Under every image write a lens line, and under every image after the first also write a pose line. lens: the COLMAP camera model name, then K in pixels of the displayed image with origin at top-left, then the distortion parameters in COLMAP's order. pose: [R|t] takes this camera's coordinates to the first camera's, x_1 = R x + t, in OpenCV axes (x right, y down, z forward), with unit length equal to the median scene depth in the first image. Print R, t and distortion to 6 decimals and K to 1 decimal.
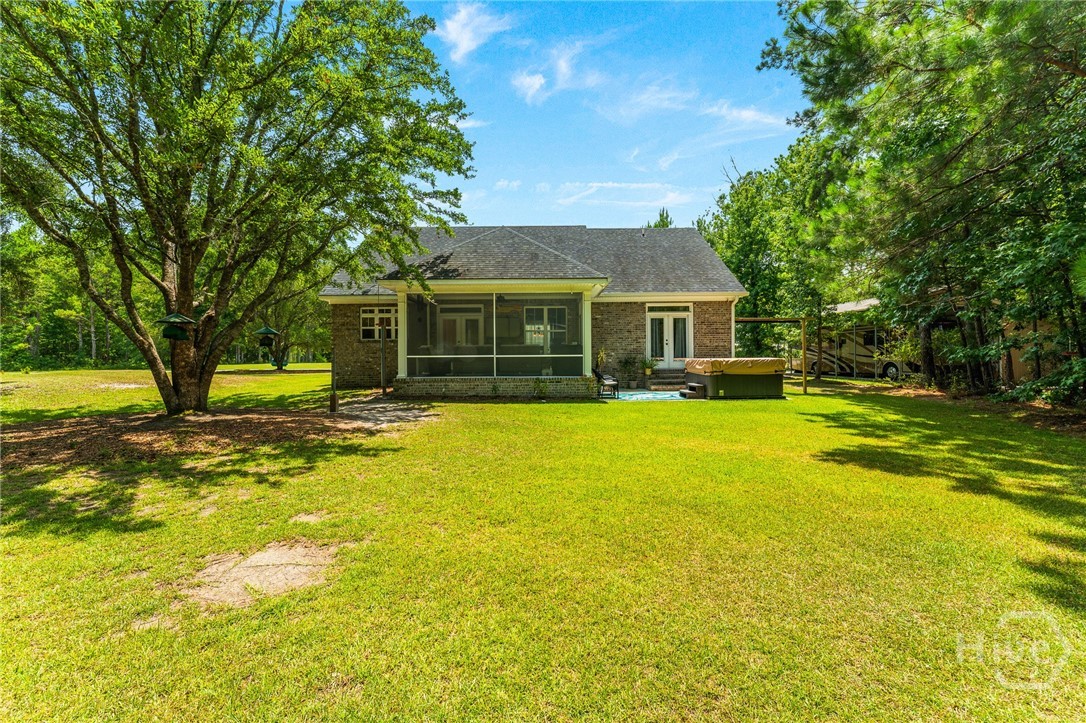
lens RADIAL K [[522.2, 0, 539.4], [0, 522.2, 357.9], [0, 0, 1]] dist [0.001439, 0.000075]
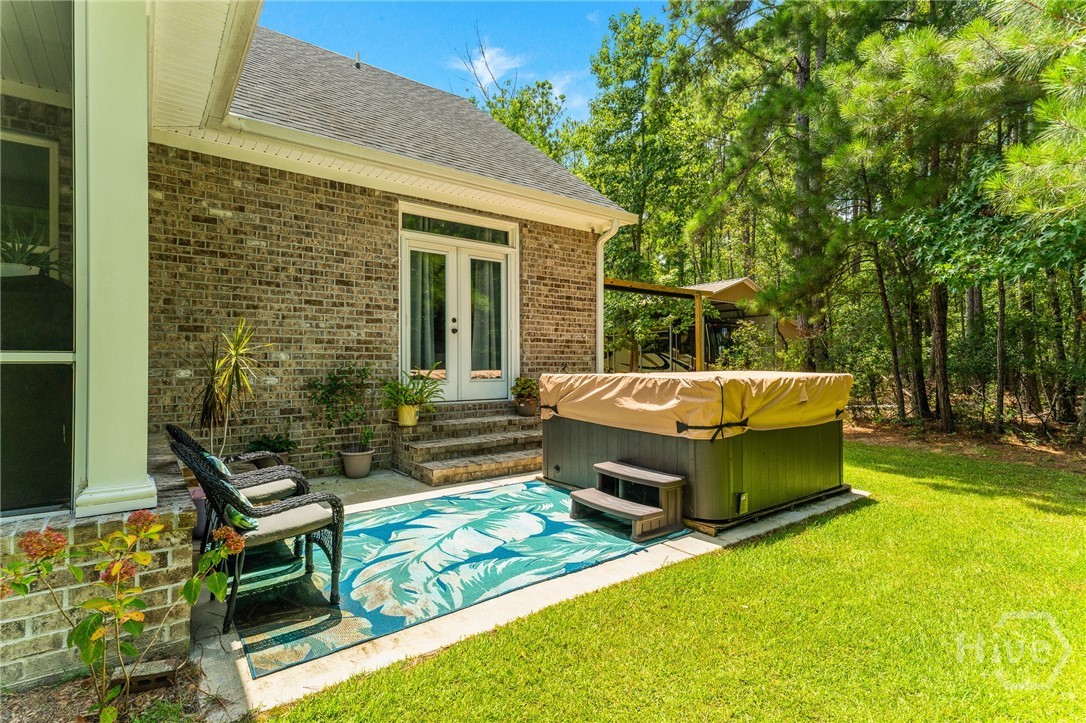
lens RADIAL K [[522.2, 0, 540.2], [0, 522.2, 362.0], [0, 0, 1]] dist [0.001439, 0.000075]
pose [[0.810950, 0.008792, 0.585049, 0.088525], [0.000518, 0.999876, -0.015745, -0.000422], [-0.585115, 0.013071, 0.810845, 0.690741]]
